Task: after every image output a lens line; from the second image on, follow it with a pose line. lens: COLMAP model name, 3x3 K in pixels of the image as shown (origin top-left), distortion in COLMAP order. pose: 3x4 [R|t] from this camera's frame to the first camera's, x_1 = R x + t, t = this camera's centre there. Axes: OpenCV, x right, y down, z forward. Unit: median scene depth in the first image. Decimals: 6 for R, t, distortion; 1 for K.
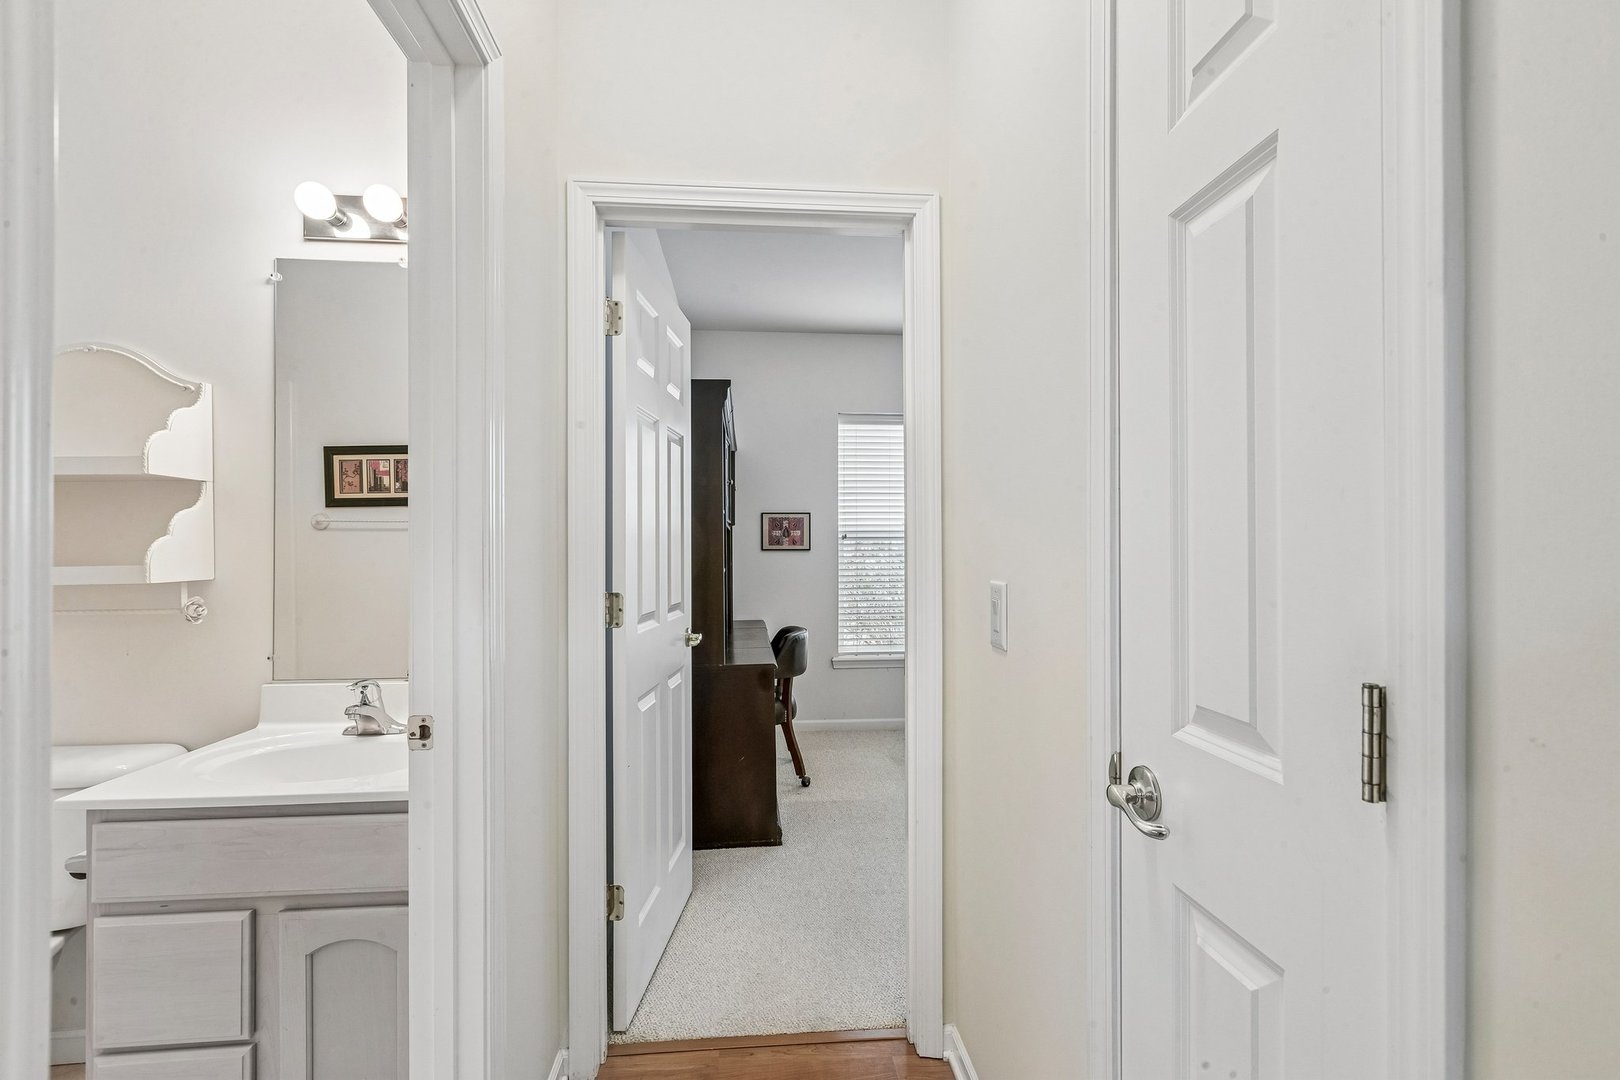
lens RADIAL K [[733.9, 0, 809.0], [0, 733.9, 546.3], [0, 0, 1]] dist [0.000968, 0.001180]
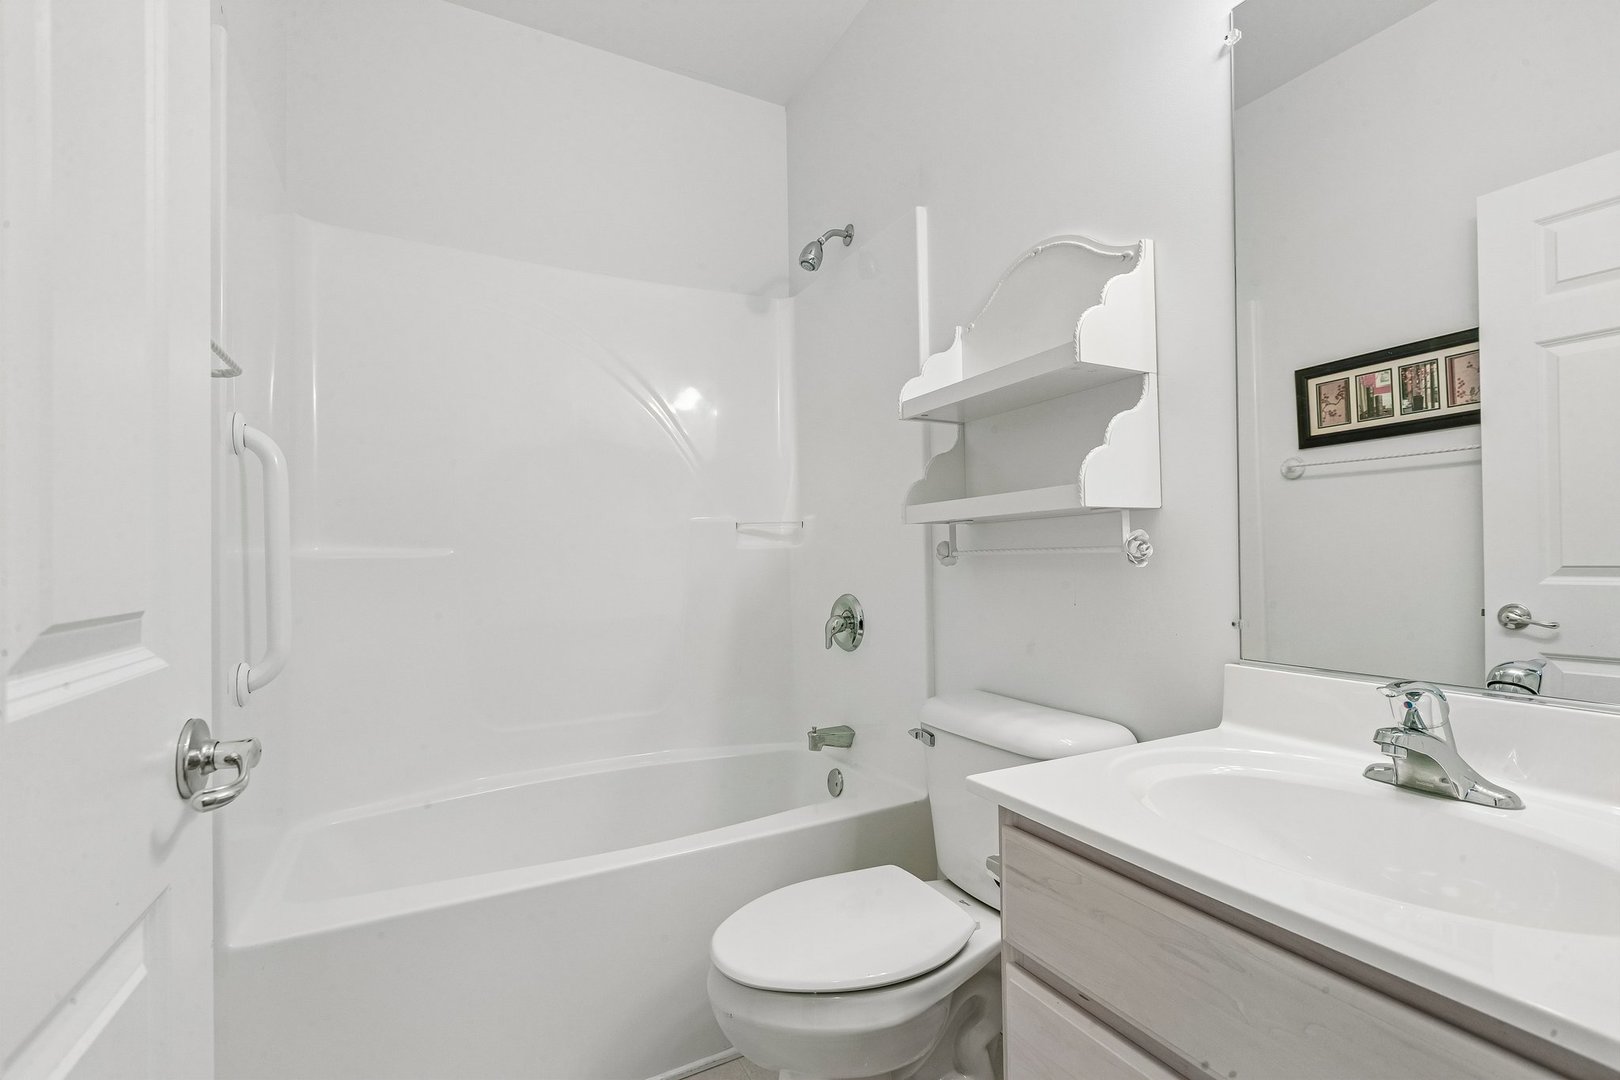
lens RADIAL K [[733.9, 0, 809.0], [0, 733.9, 543.1], [0, 0, 1]] dist [0.000968, 0.001180]
pose [[0.401345, -0.014315, -0.915815, -0.289505], [0.015238, 0.999844, -0.008951, 0.080561], [0.915800, -0.010362, 0.401500, 0.394672]]
